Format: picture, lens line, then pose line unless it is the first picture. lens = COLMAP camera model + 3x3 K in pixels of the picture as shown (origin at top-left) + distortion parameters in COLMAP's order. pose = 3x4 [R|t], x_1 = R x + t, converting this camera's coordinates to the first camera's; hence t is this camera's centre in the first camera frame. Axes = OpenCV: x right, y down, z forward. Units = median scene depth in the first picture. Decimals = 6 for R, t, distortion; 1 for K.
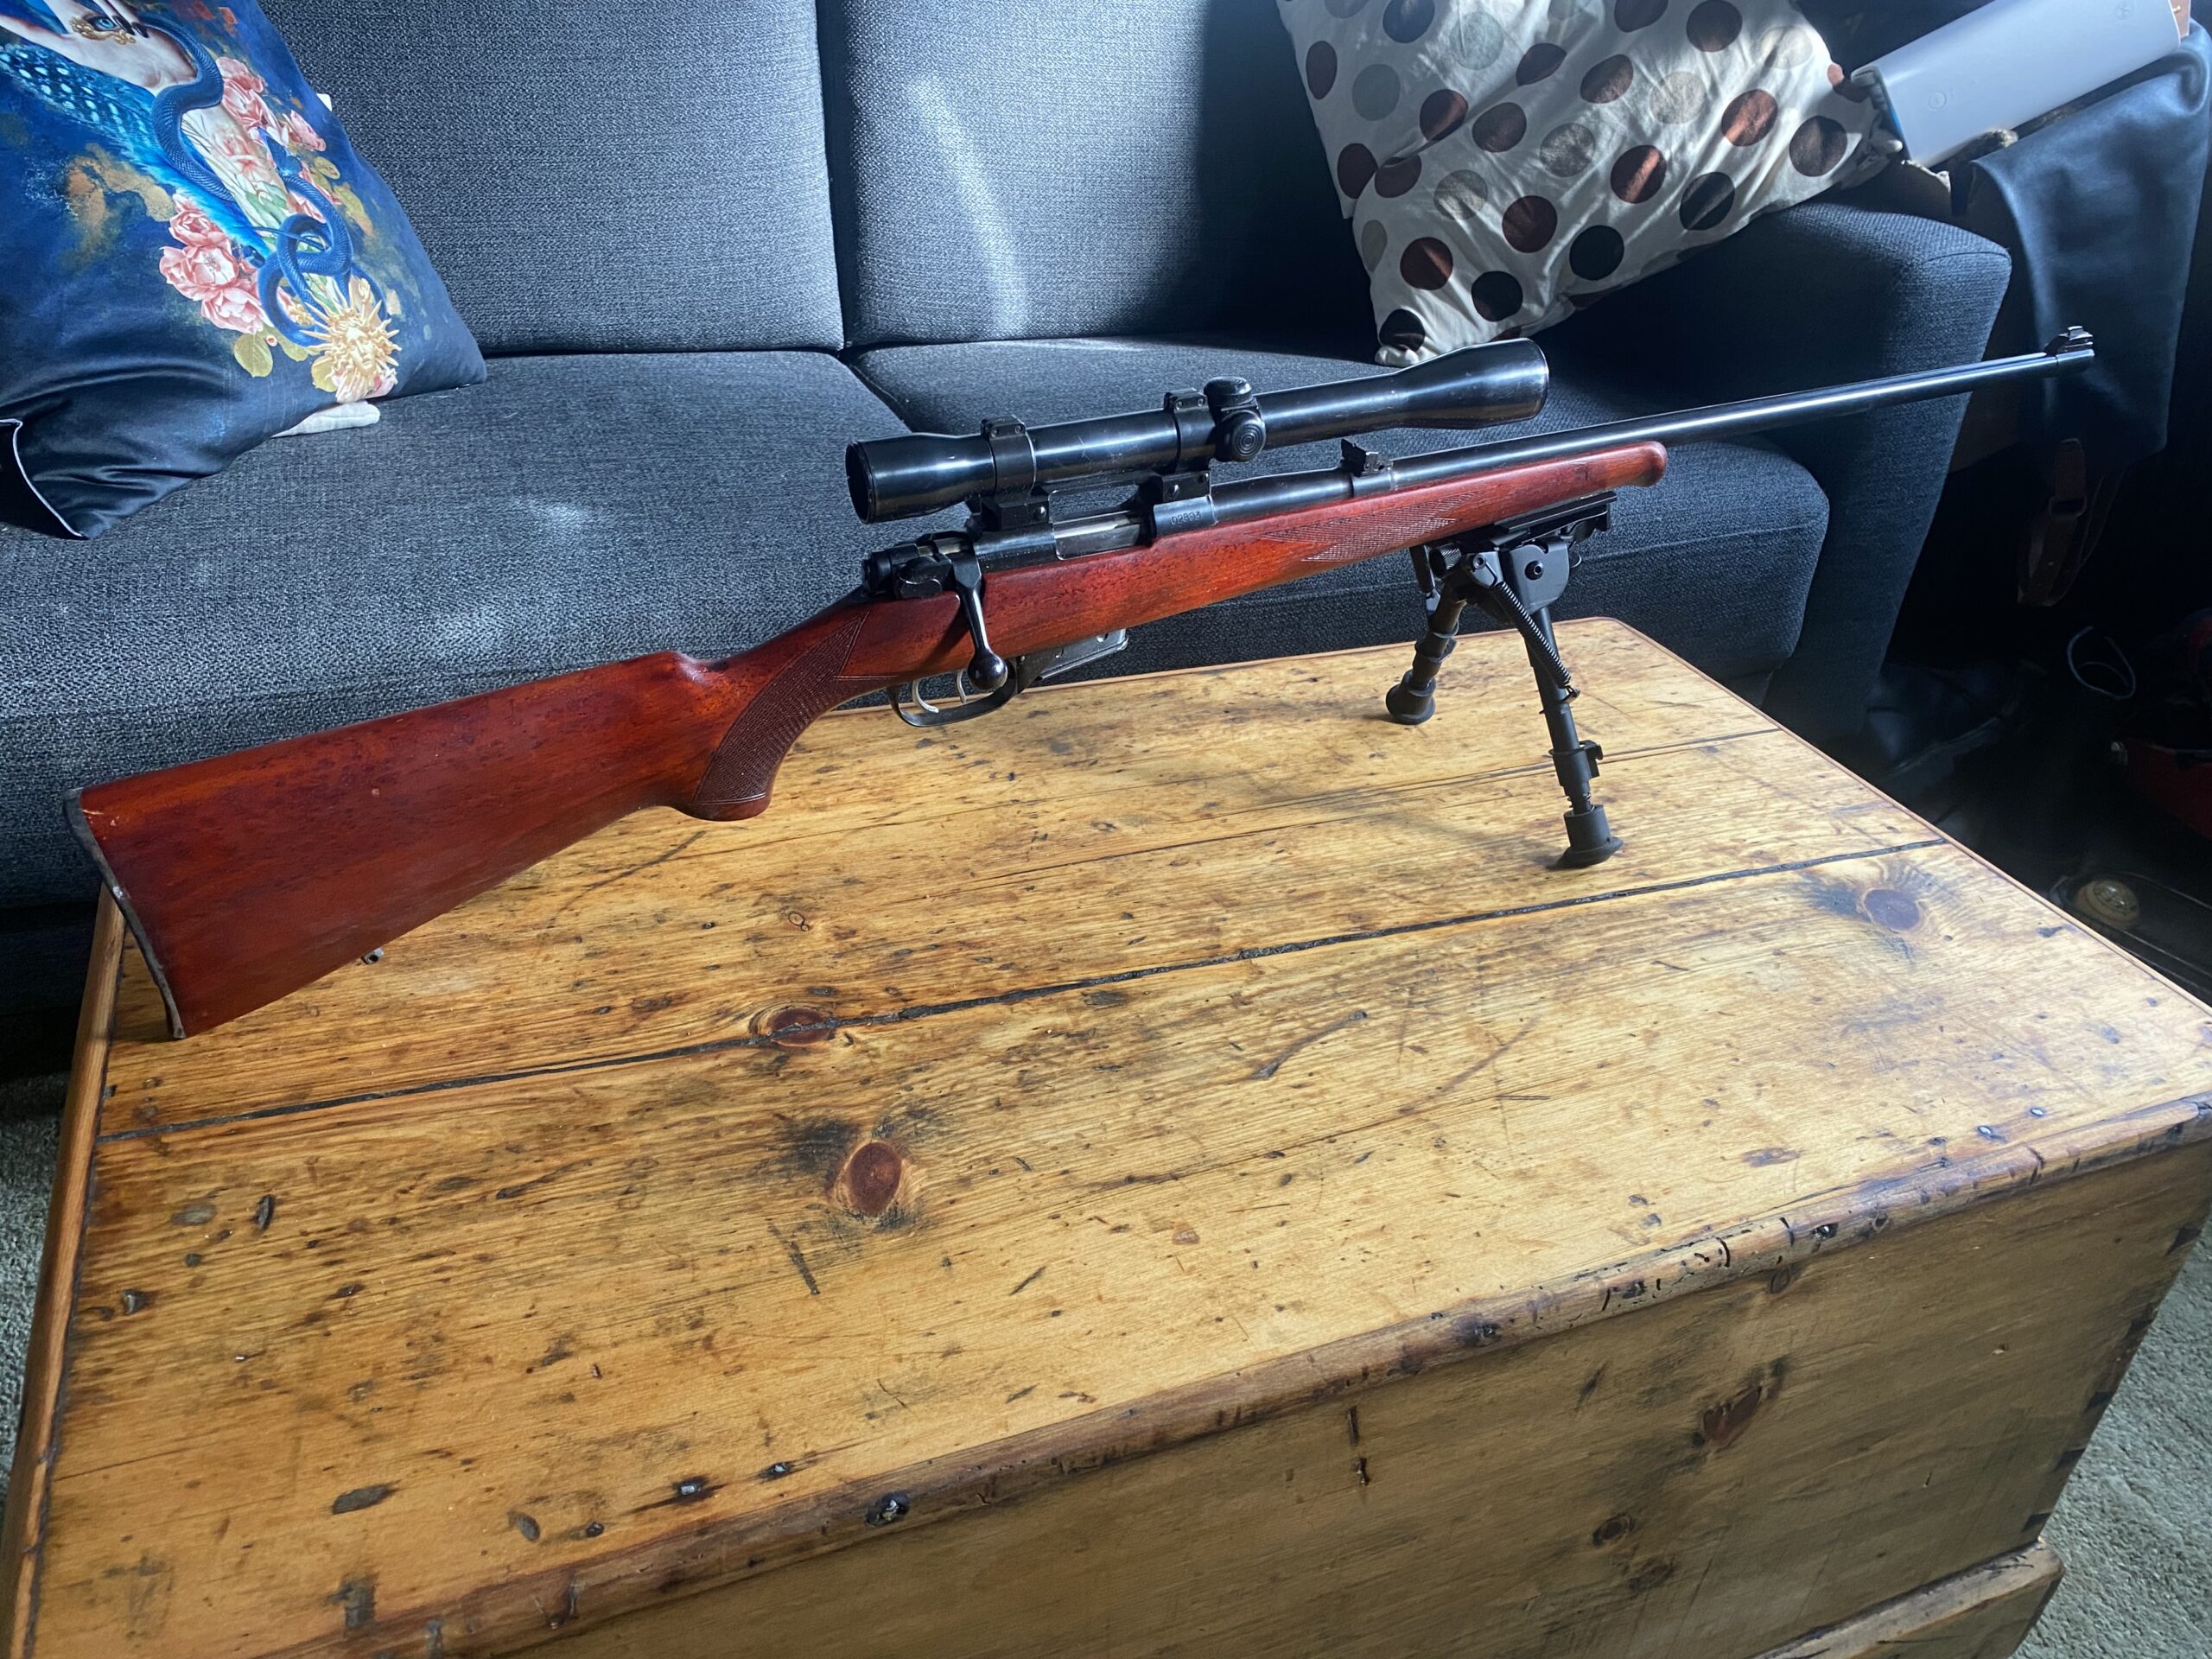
lens RADIAL K [[1680.1, 0, 1075.9], [0, 1680.1, 831.5], [0, 0, 1]] dist [0.124331, -0.131279]
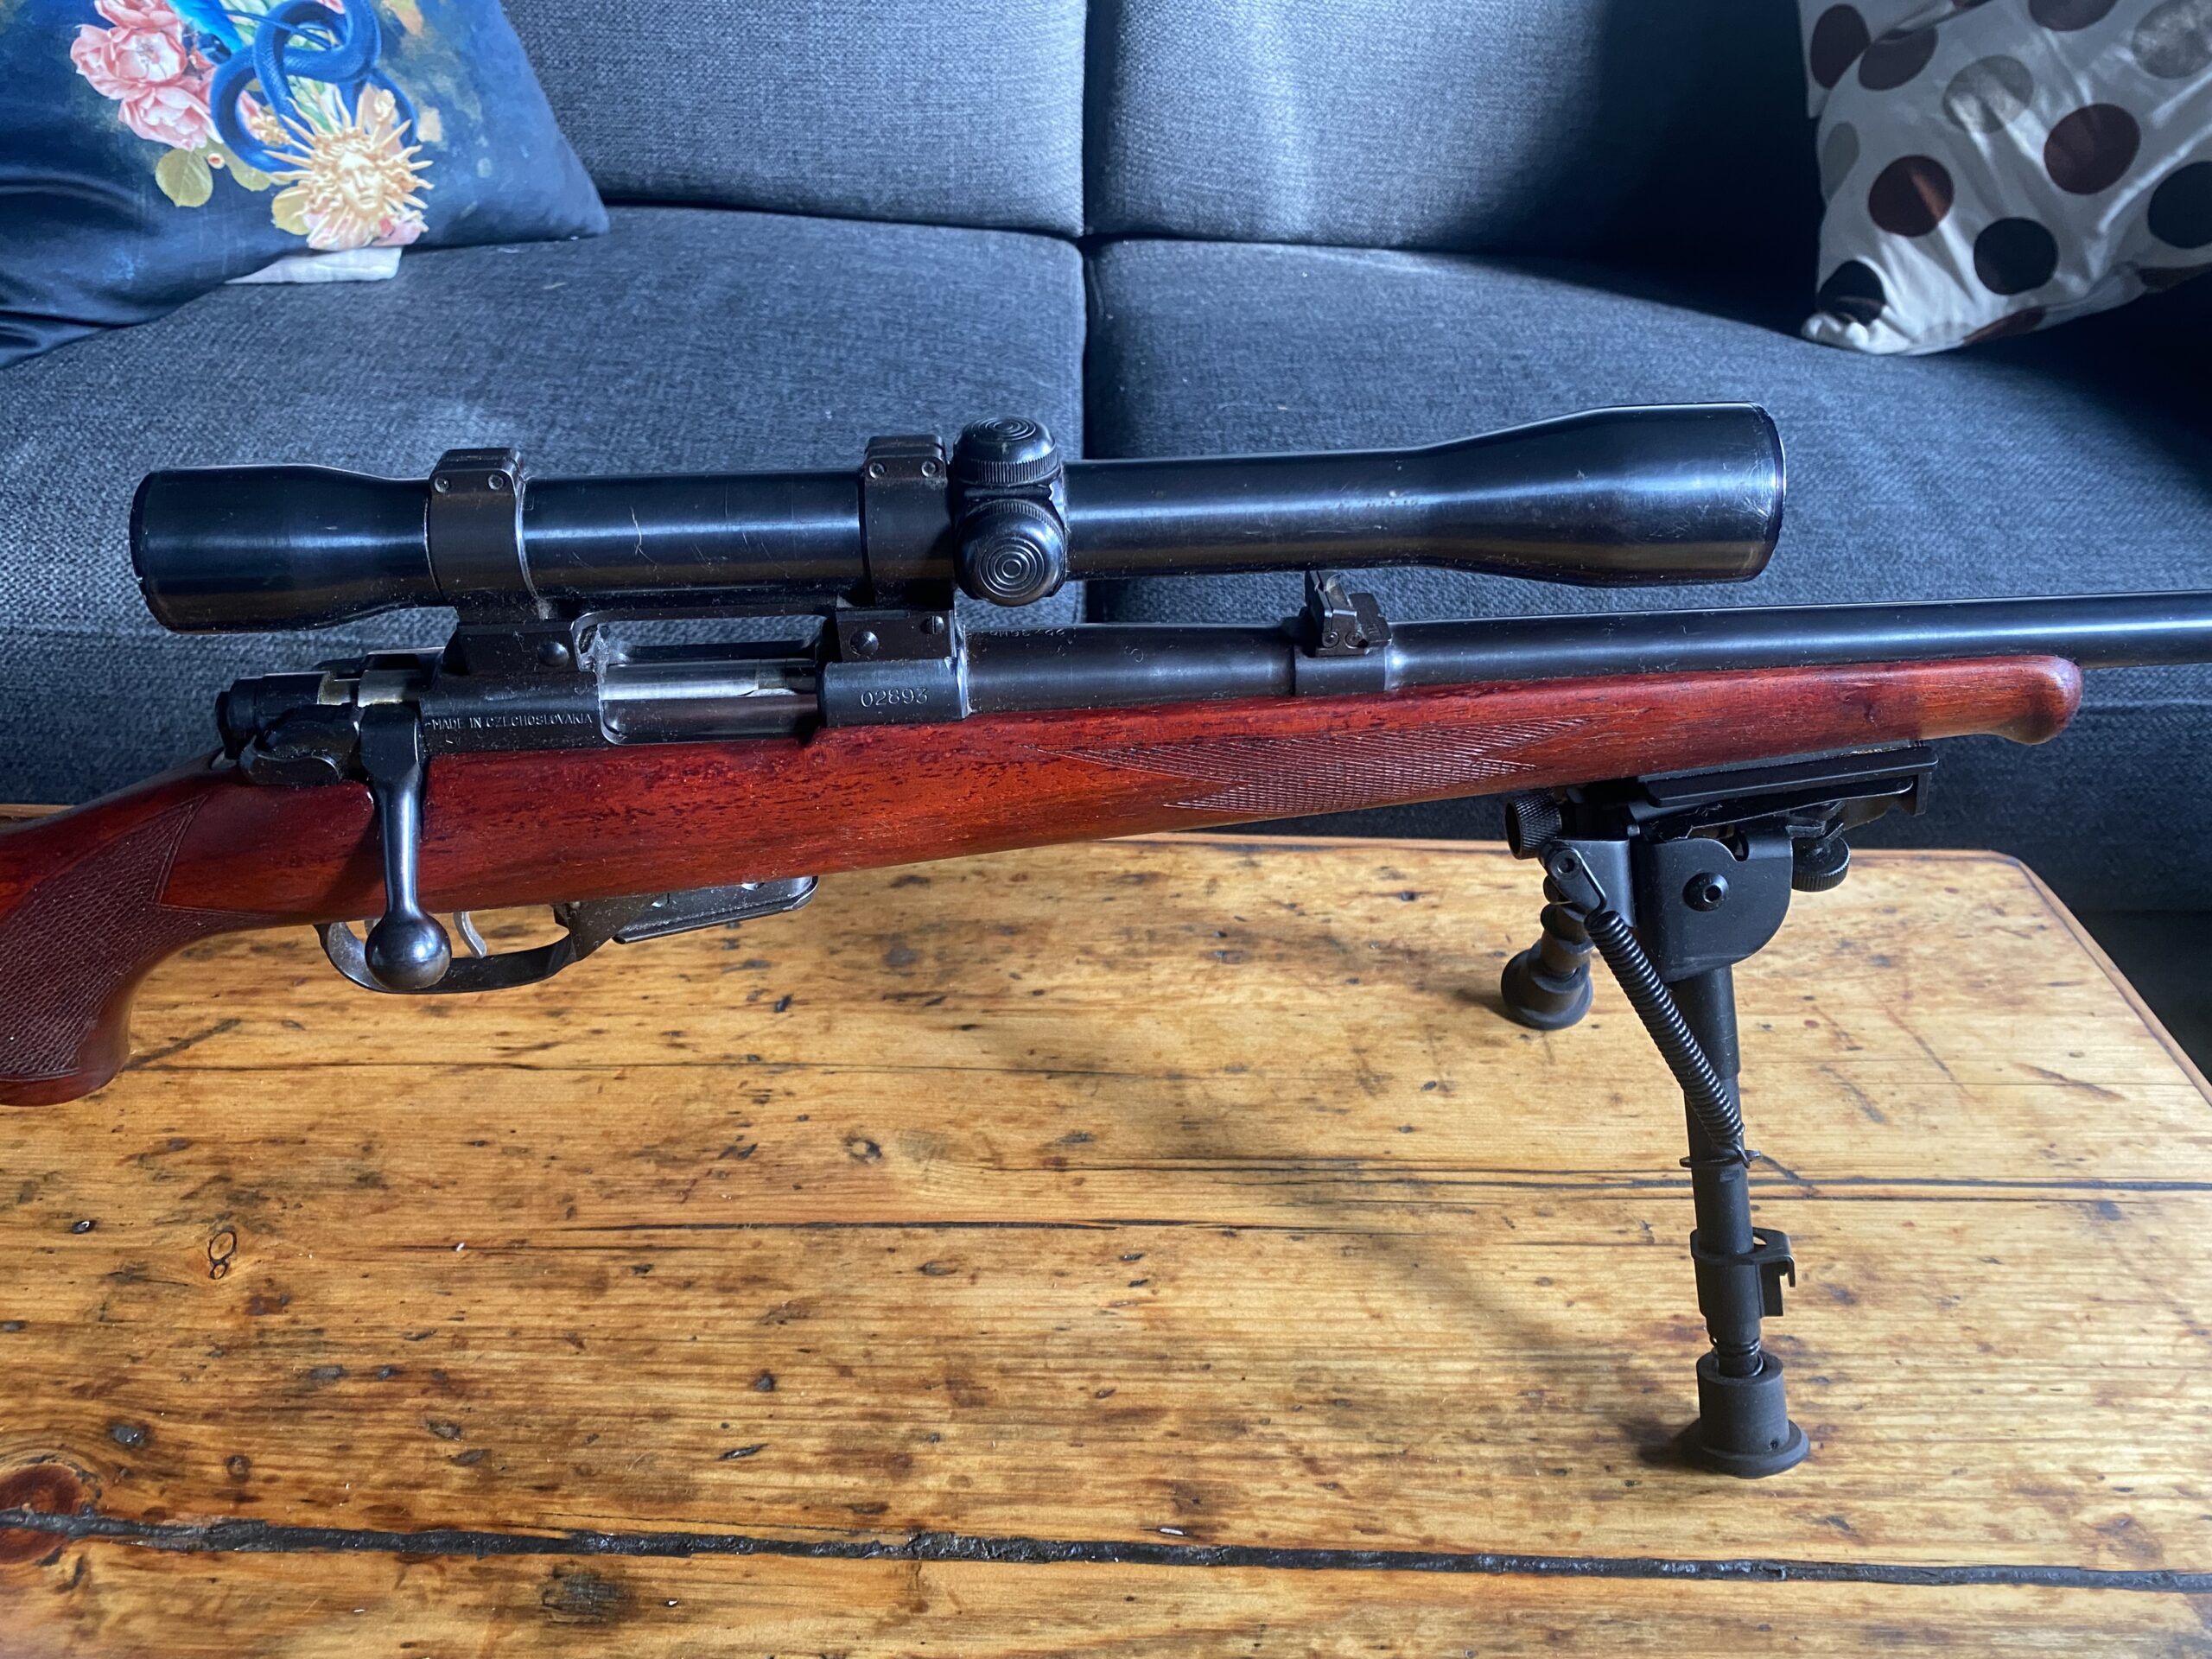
lens RADIAL K [[1654.5, 0, 1106.0], [0, 1654.5, 829.5], [0, 0, 1]] dist [0.029035, -0.010102]
pose [[0.946673, 0.194354, -0.256977, 0.166478], [-0.173959, 0.979655, 0.100076, -0.137229], [0.271199, -0.050035, 0.961222, 0.375953]]
